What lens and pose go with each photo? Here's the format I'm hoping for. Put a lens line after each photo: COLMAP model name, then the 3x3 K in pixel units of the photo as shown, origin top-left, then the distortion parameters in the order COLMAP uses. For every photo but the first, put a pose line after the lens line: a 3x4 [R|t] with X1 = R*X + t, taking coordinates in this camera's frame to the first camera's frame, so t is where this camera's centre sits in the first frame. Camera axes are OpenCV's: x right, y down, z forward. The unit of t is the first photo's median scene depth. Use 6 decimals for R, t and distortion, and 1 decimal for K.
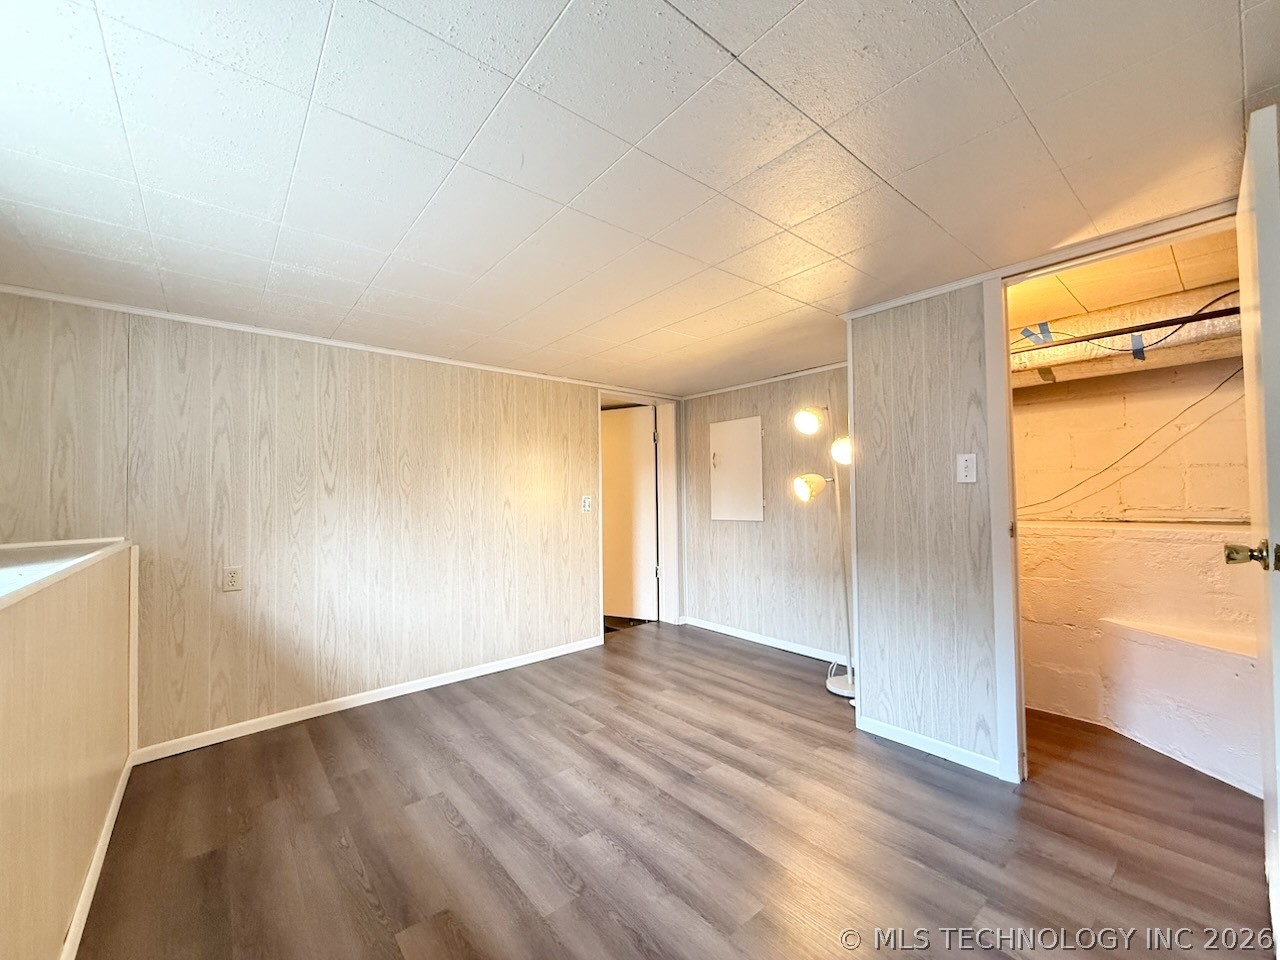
lens RADIAL K [[508.1, 0, 634.7], [0, 508.1, 486.6], [0, 0, 1]] dist [-0.000328, 0.000207]
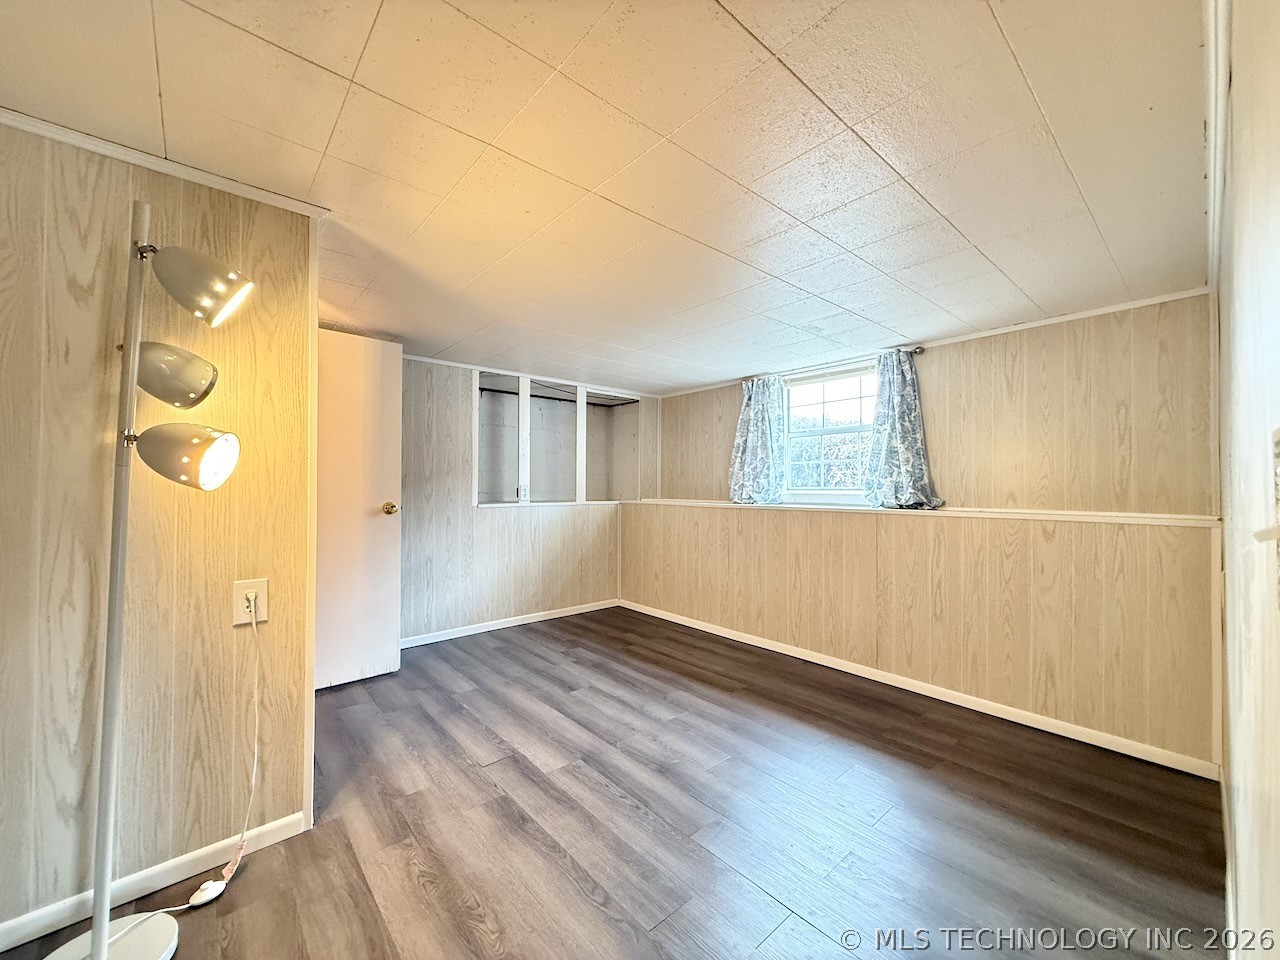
lens RADIAL K [[508.1, 0, 635.5], [0, 508.1, 481.5], [0, 0, 1]] dist [-0.000328, 0.000207]
pose [[-0.999623, 0.015060, -0.022941, 0.021600], [0.015825, 0.999312, -0.033547, 0.052160], [0.022420, -0.033897, -0.999174, 1.868491]]
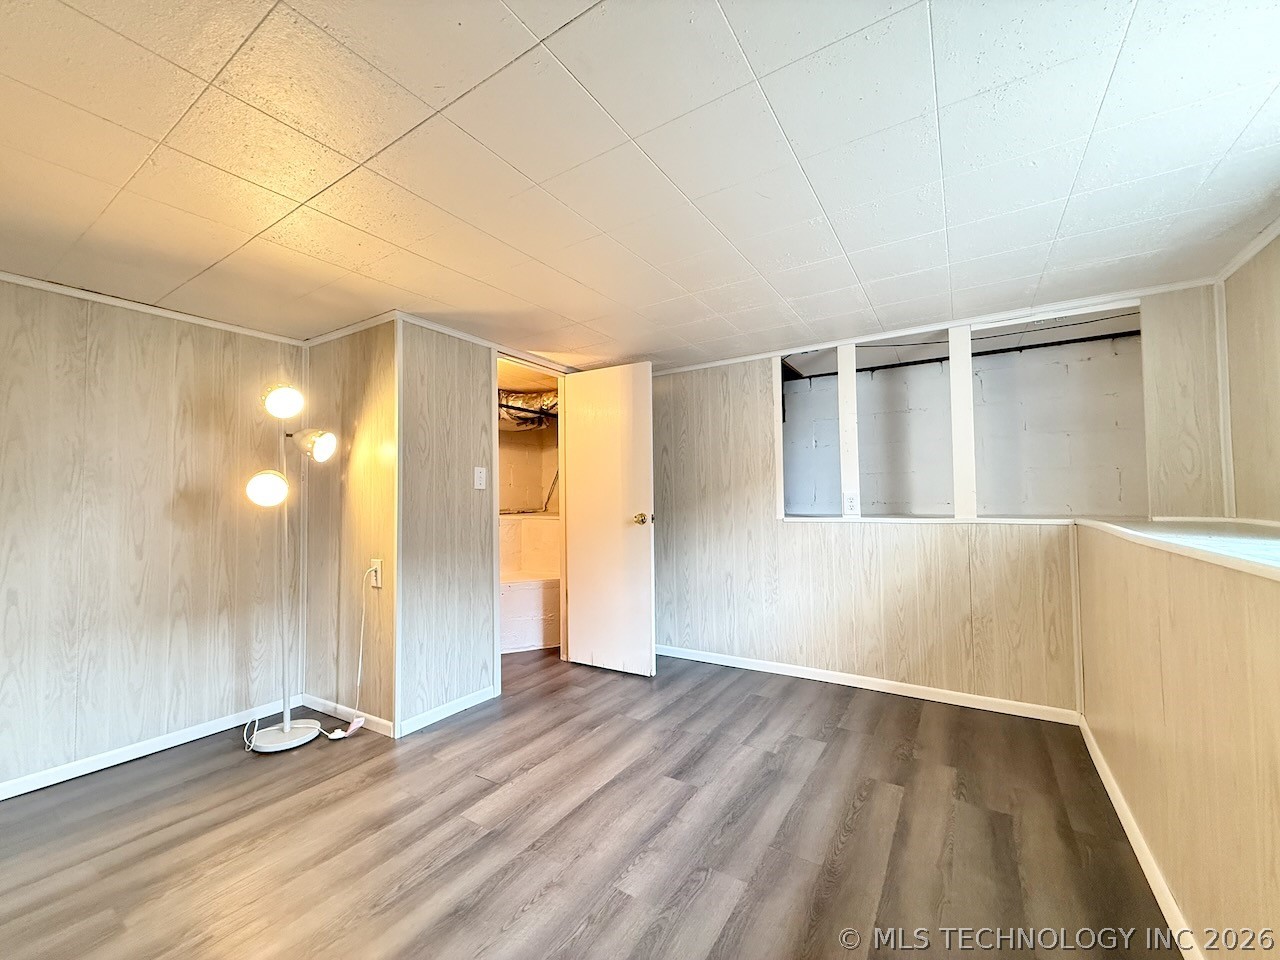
lens RADIAL K [[508.1, 0, 637.5], [0, 508.1, 480.9], [0, 0, 1]] dist [-0.000328, 0.000207]
pose [[-0.305279, 0.055215, 0.950661, -0.712594], [-0.002374, 0.998270, -0.058743, 0.046150], [-0.952260, -0.020190, -0.304620, 0.956745]]
